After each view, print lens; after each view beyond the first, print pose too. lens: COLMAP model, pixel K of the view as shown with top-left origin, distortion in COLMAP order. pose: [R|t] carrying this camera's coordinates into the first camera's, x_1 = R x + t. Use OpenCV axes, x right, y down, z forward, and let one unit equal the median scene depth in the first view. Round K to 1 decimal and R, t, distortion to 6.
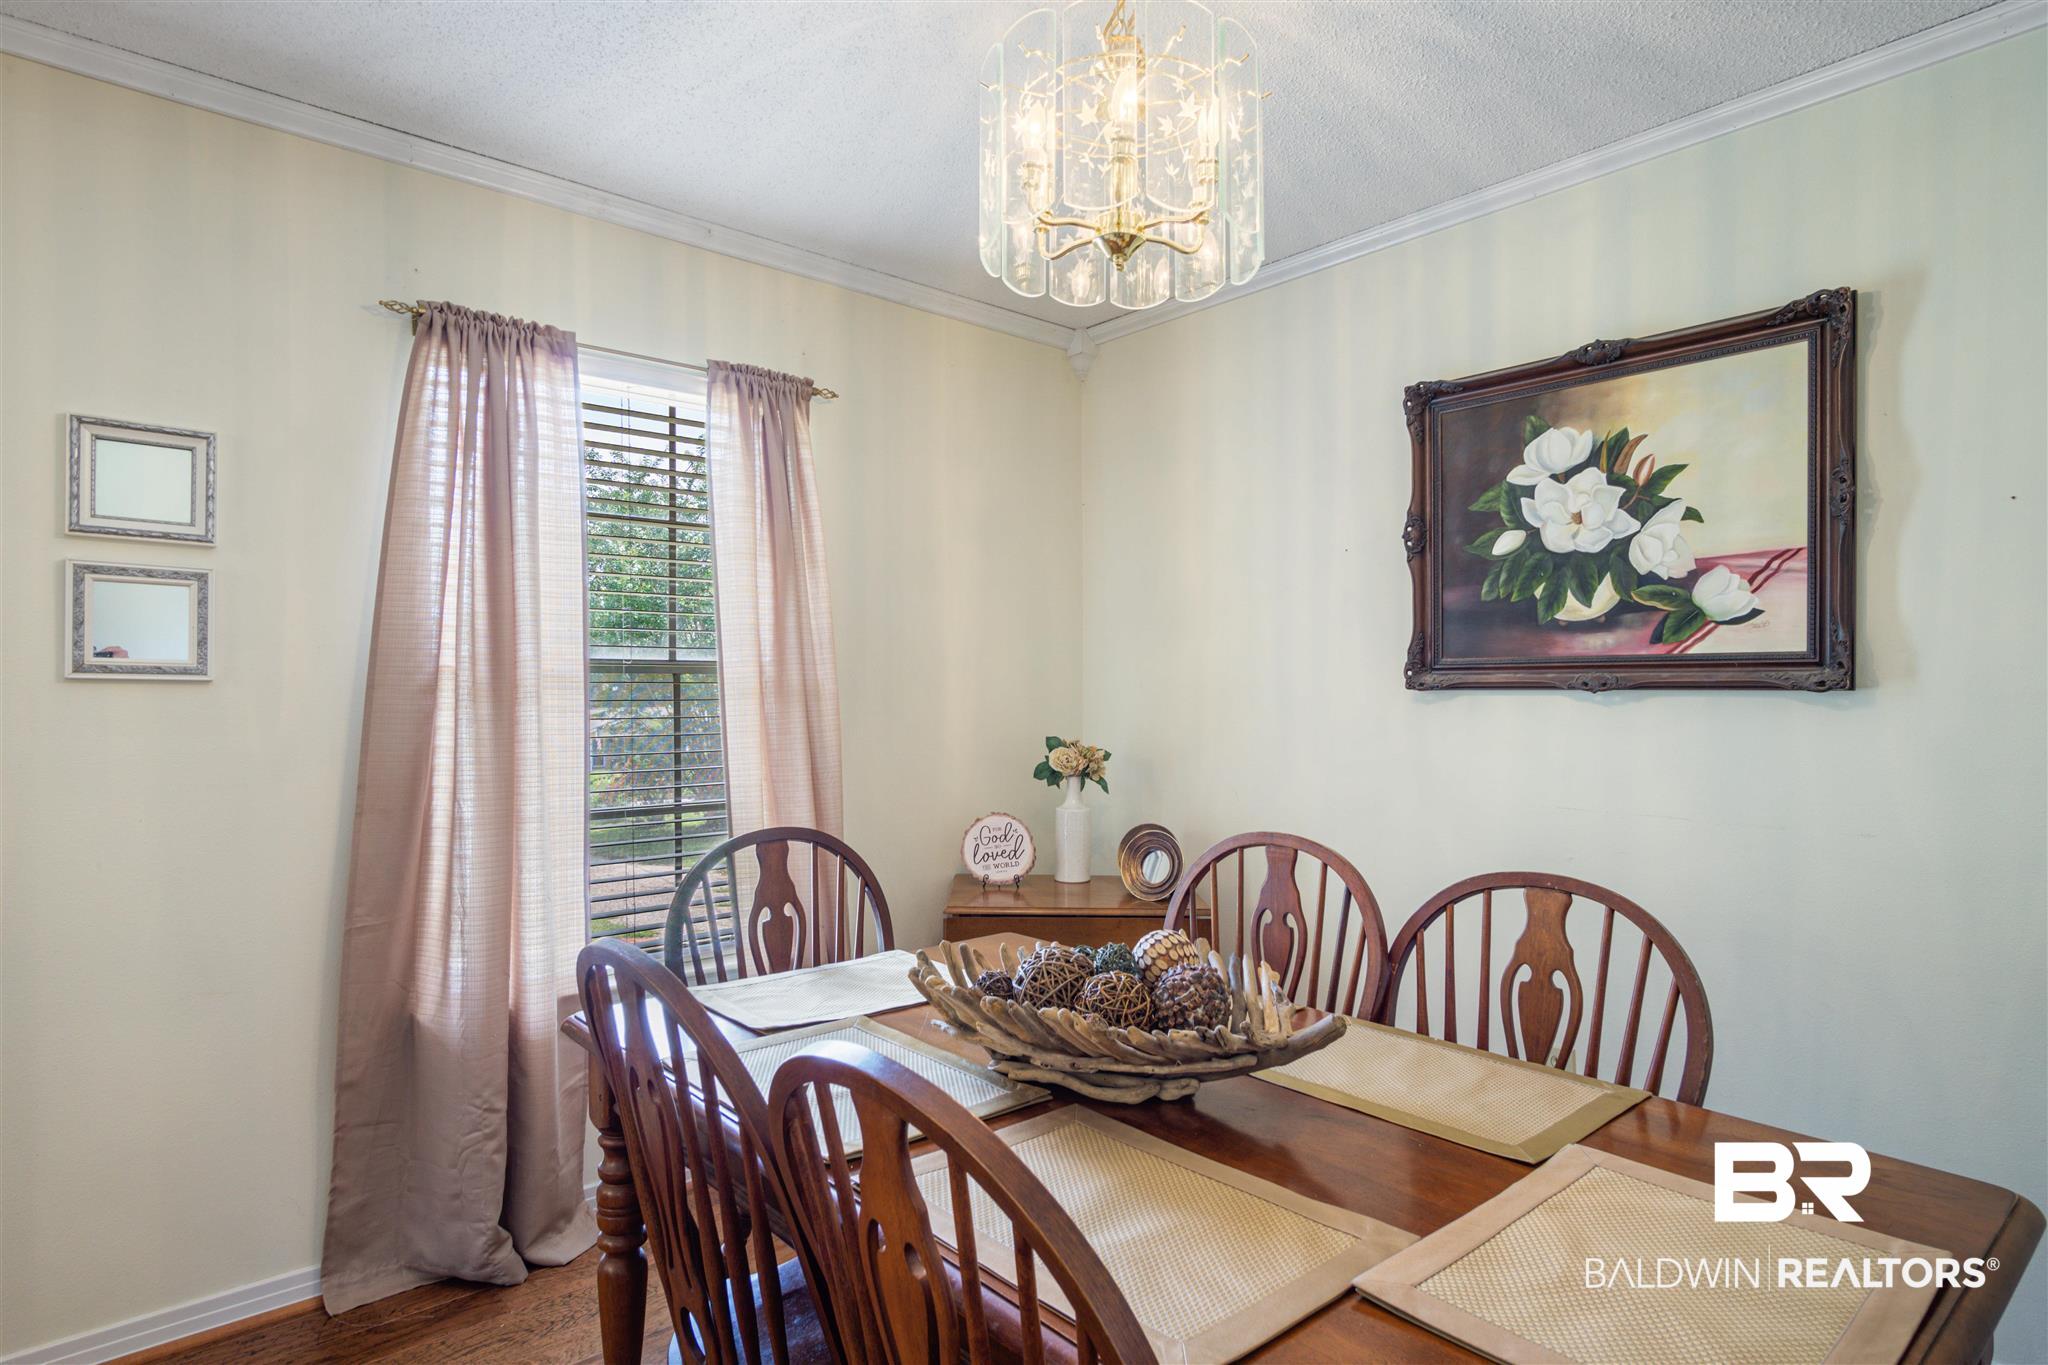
lens RADIAL K [[1101.2, 0, 1025.8], [0, 1101.2, 694.0], [0, 0, 1]] dist [-0.005617, -0.001448]
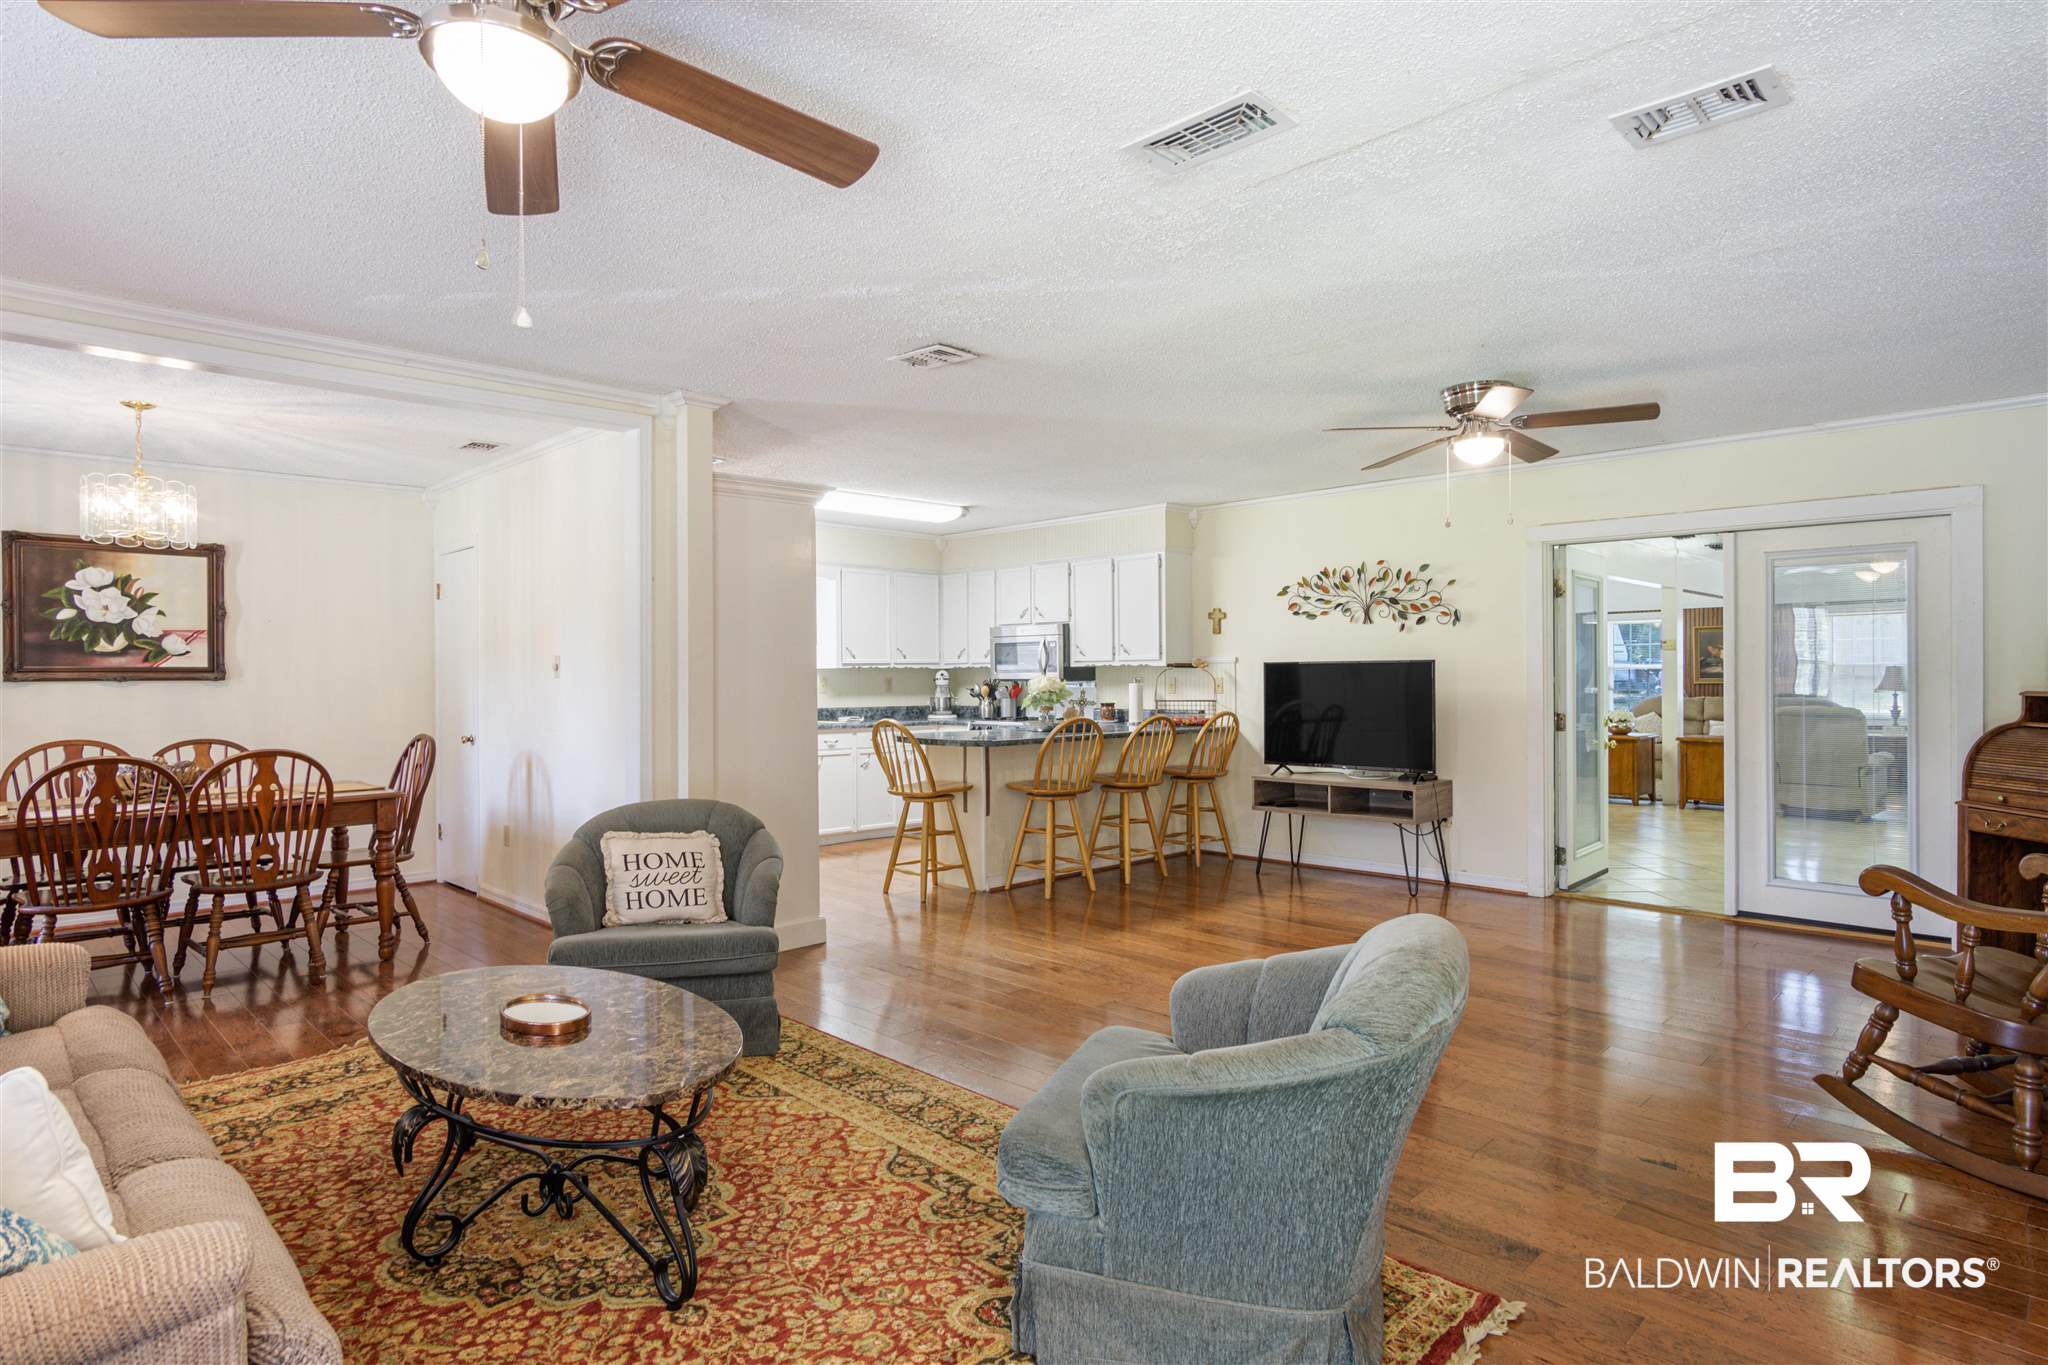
lens RADIAL K [[1101.2, 0, 1015.5], [0, 1101.2, 667.4], [0, 0, 1]] dist [-0.005617, -0.001448]
pose [[-0.067447, 0.010293, 0.997670, -2.004443], [0.012742, 0.999874, -0.009454, 0.014325], [-0.997642, 0.012075, -0.067569, -0.794248]]
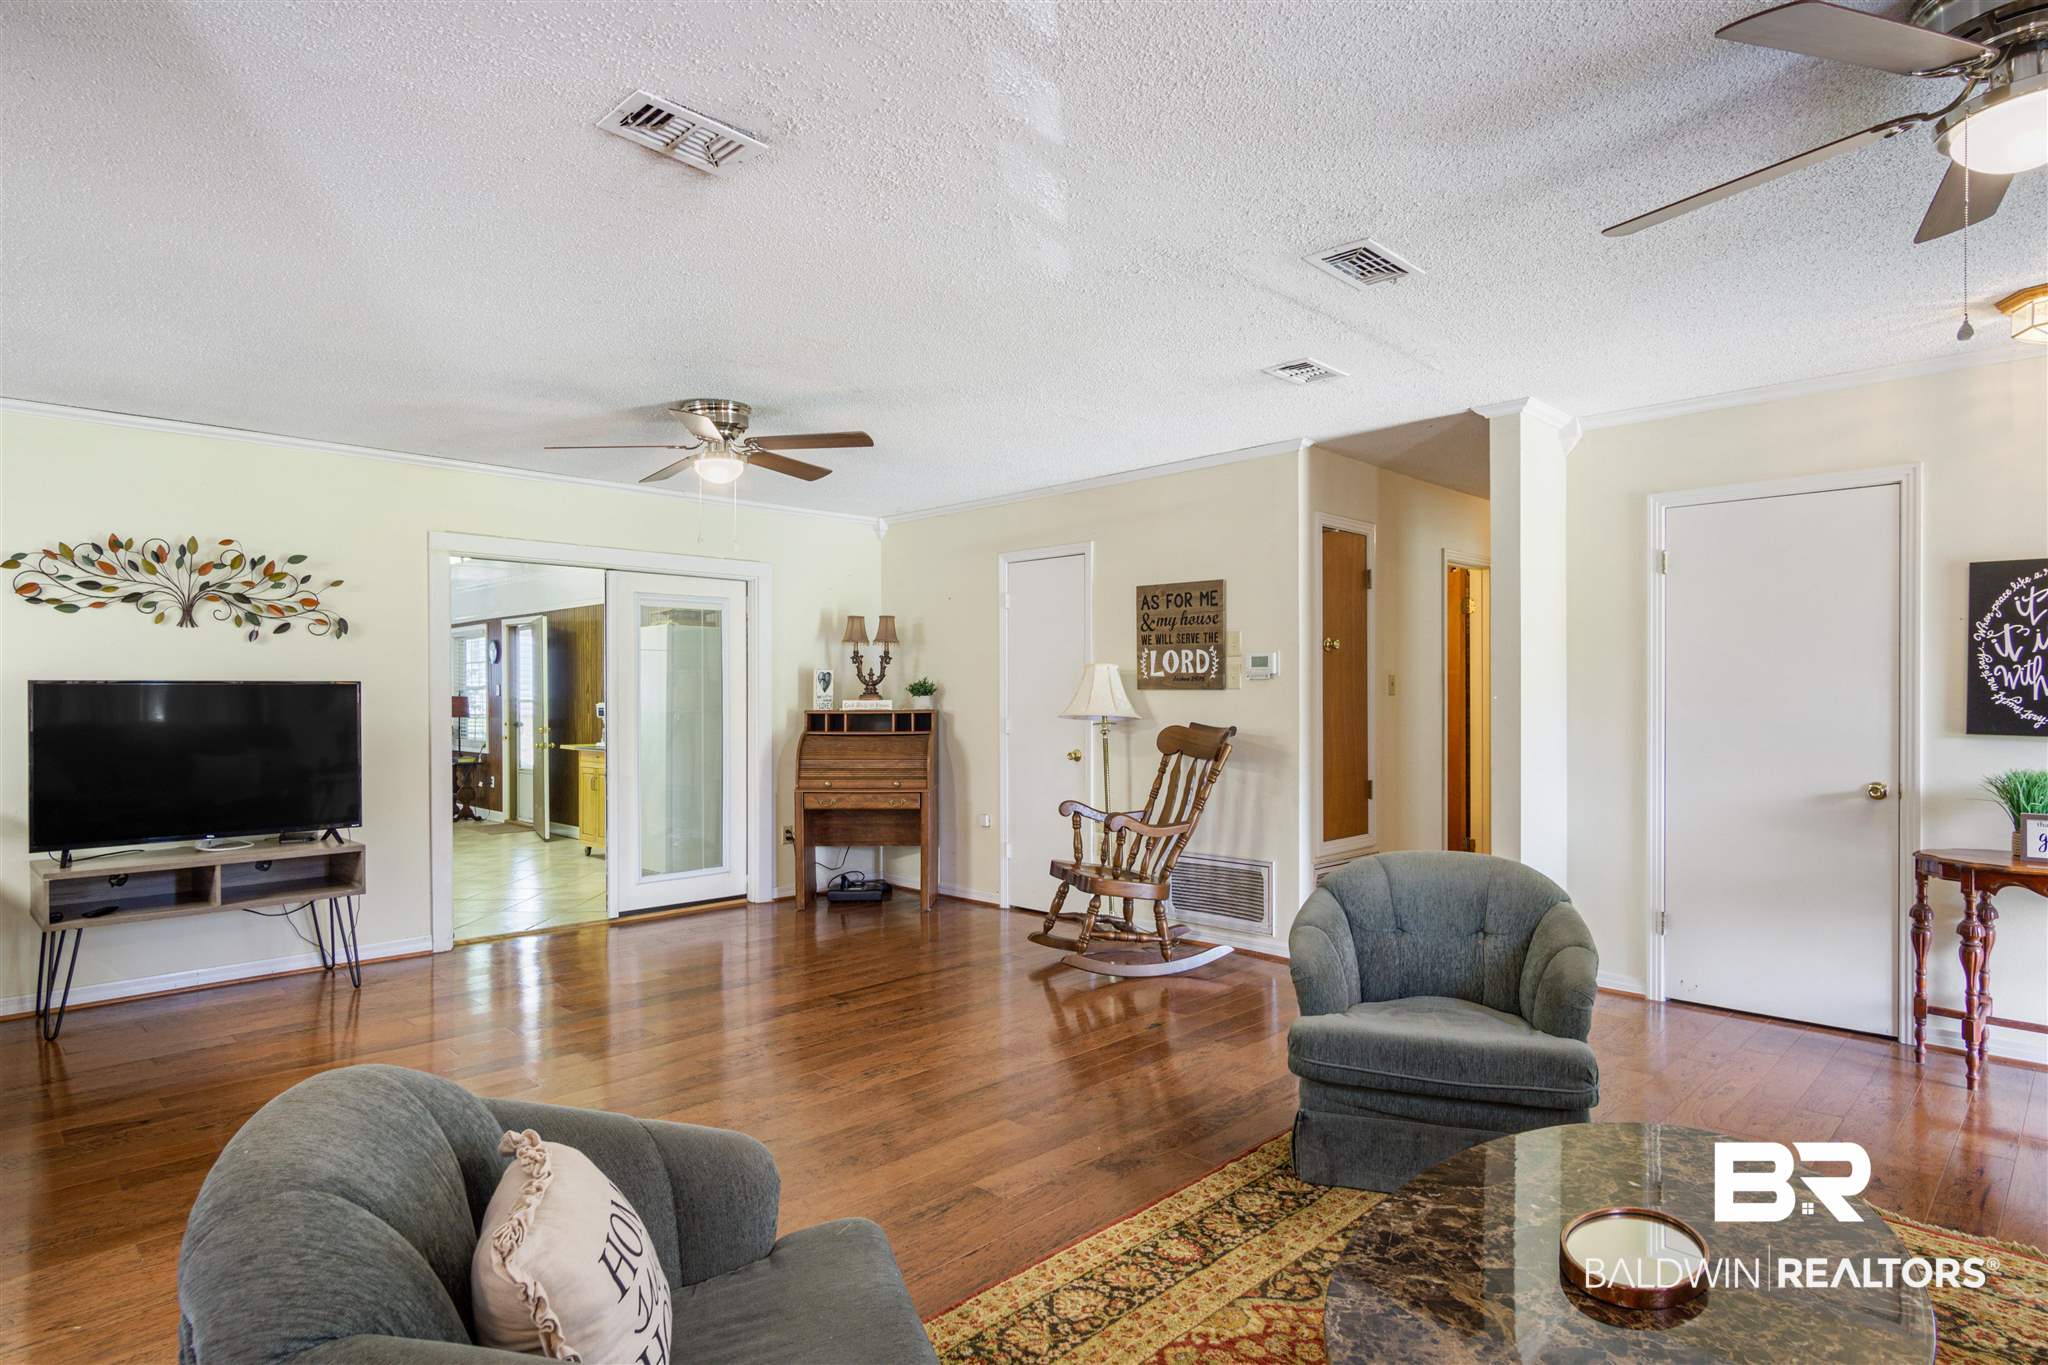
lens RADIAL K [[1101.2, 0, 1019.8], [0, 1101.2, 702.4], [0, 0, 1]] dist [-0.005617, -0.001448]
pose [[-0.997163, 0.006316, -0.075003, -0.529618], [0.005163, 0.999866, 0.015565, -0.002460], [0.075092, 0.015133, -0.997062, 0.181747]]
